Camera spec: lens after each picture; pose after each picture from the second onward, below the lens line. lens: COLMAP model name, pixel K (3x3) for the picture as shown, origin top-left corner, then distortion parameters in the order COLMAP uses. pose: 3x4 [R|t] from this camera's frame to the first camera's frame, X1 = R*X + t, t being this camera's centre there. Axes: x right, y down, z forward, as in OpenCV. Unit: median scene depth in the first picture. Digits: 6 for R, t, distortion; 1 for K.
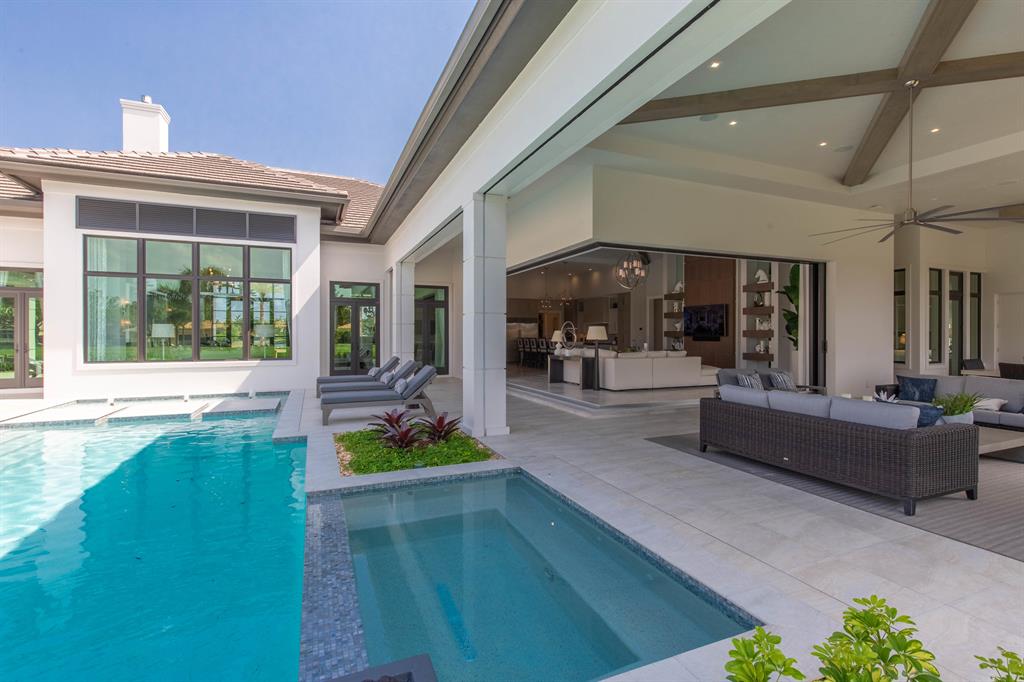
lens RADIAL K [[471.3, 0, 535.1], [0, 471.3, 340.9], [0, 0, 1]] dist [0.004276, 0.001182]
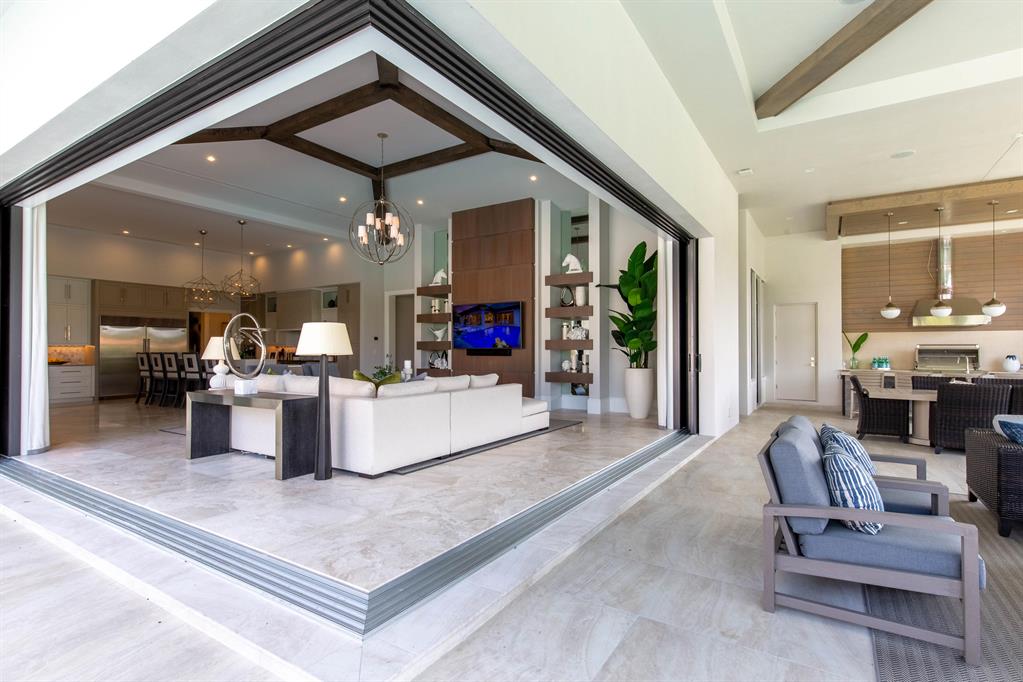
lens RADIAL K [[487.4, 0, 550.8], [0, 487.4, 341.6], [0, 0, 1]] dist [0.035463, 0.000091]
pose [[0.815381, 0.008677, 0.578860, 0.033743], [0.007891, 0.999628, -0.026098, -0.001385], [-0.578871, 0.025848, 0.815009, 0.427623]]
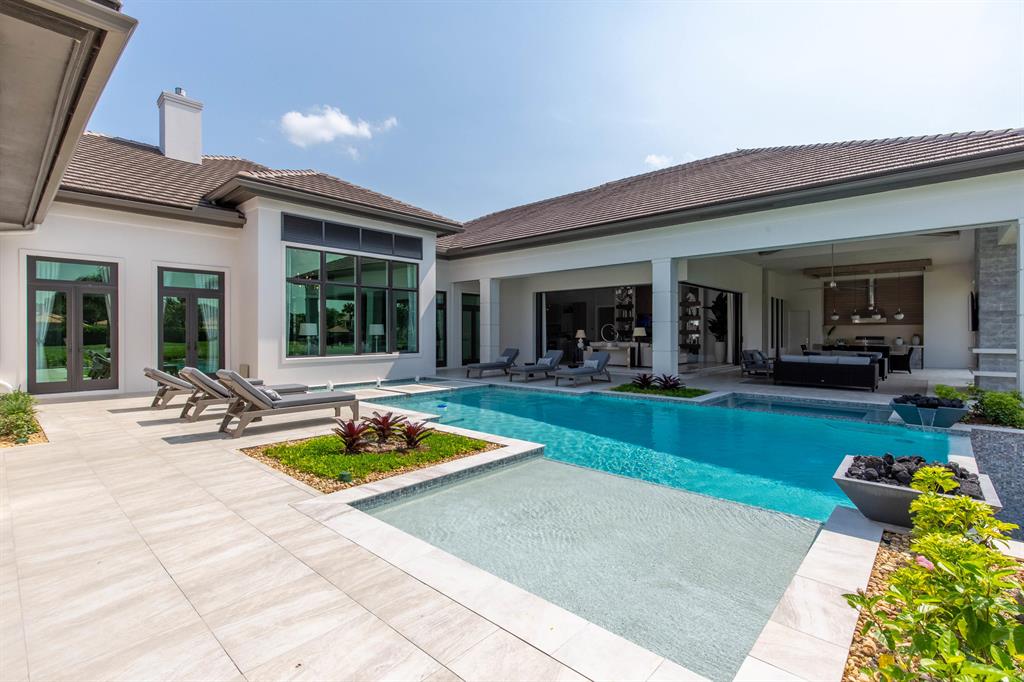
lens RADIAL K [[471.3, 0, 580.2], [0, 471.3, 334.3], [0, 0, 1]] dist [0.004276, 0.001182]
pose [[0.881457, -0.001358, 0.472262, -0.628463], [0.005416, 0.999959, -0.007234, 0.002054], [-0.472233, 0.008934, 0.881429, -0.256122]]
